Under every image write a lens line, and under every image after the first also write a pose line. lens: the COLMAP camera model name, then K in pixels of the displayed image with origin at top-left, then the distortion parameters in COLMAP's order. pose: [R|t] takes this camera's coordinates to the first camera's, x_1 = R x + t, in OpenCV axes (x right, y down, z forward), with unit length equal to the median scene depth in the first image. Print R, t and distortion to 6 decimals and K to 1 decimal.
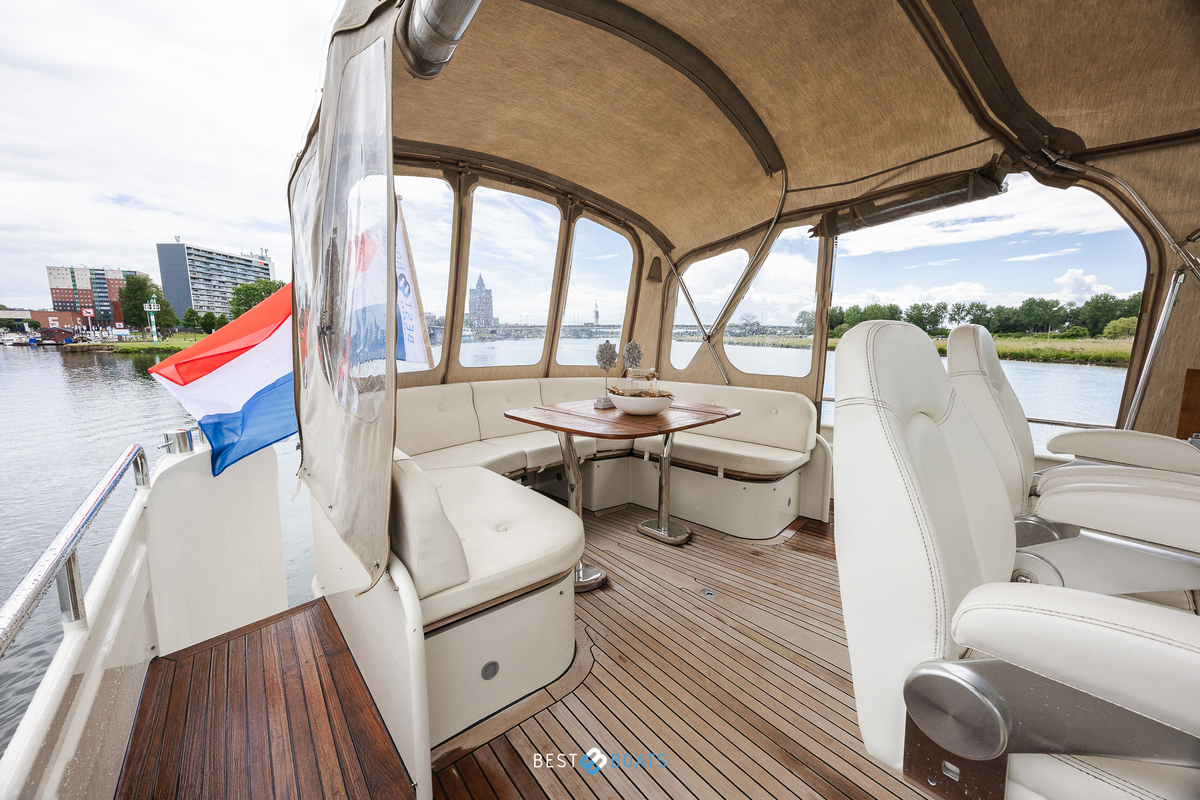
lens RADIAL K [[460.1, 0, 594.0], [0, 460.1, 381.7], [0, 0, 1]] dist [-0.001092, -0.000242]
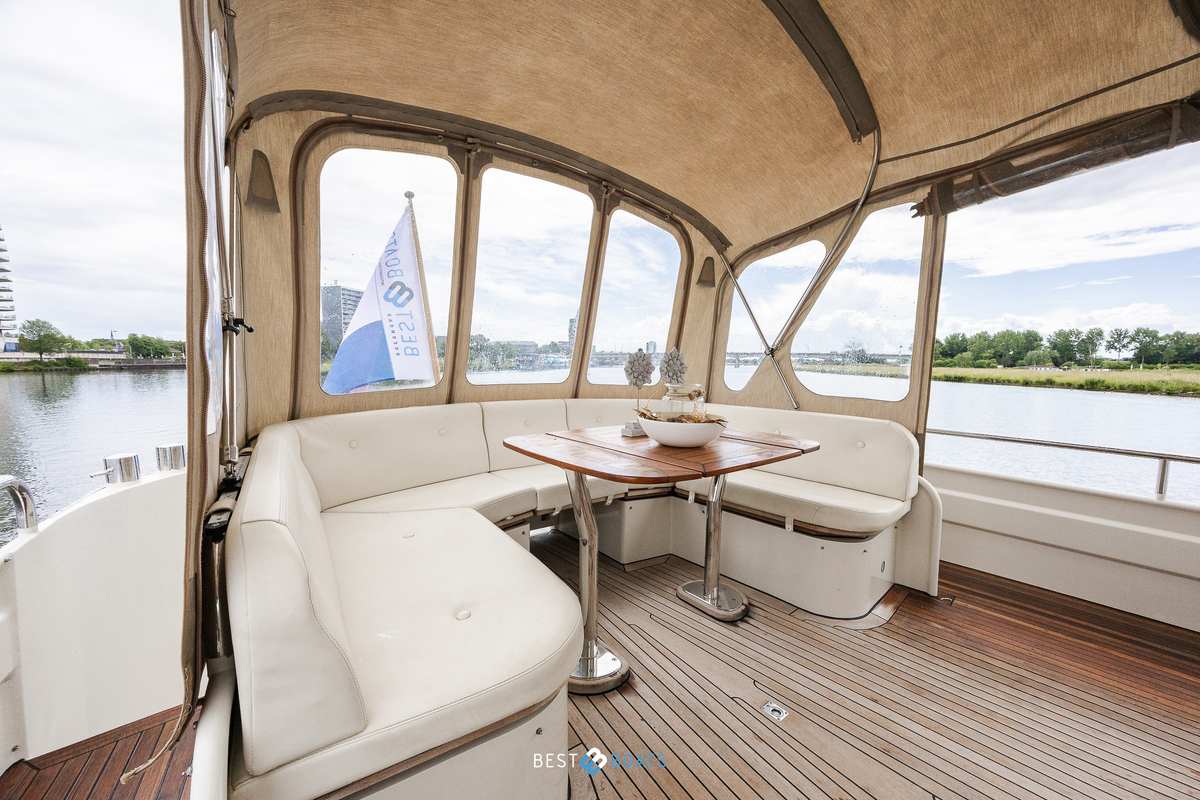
lens RADIAL K [[461.0, 0, 600.1], [0, 461.0, 403.8], [0, 0, 1]] dist [-0.001010, -0.000342]
pose [[0.994886, 0.013484, -0.100097, 0.040047], [-0.014078, 0.999887, -0.005230, 0.007426], [0.100015, 0.006613, 0.994964, 0.219506]]
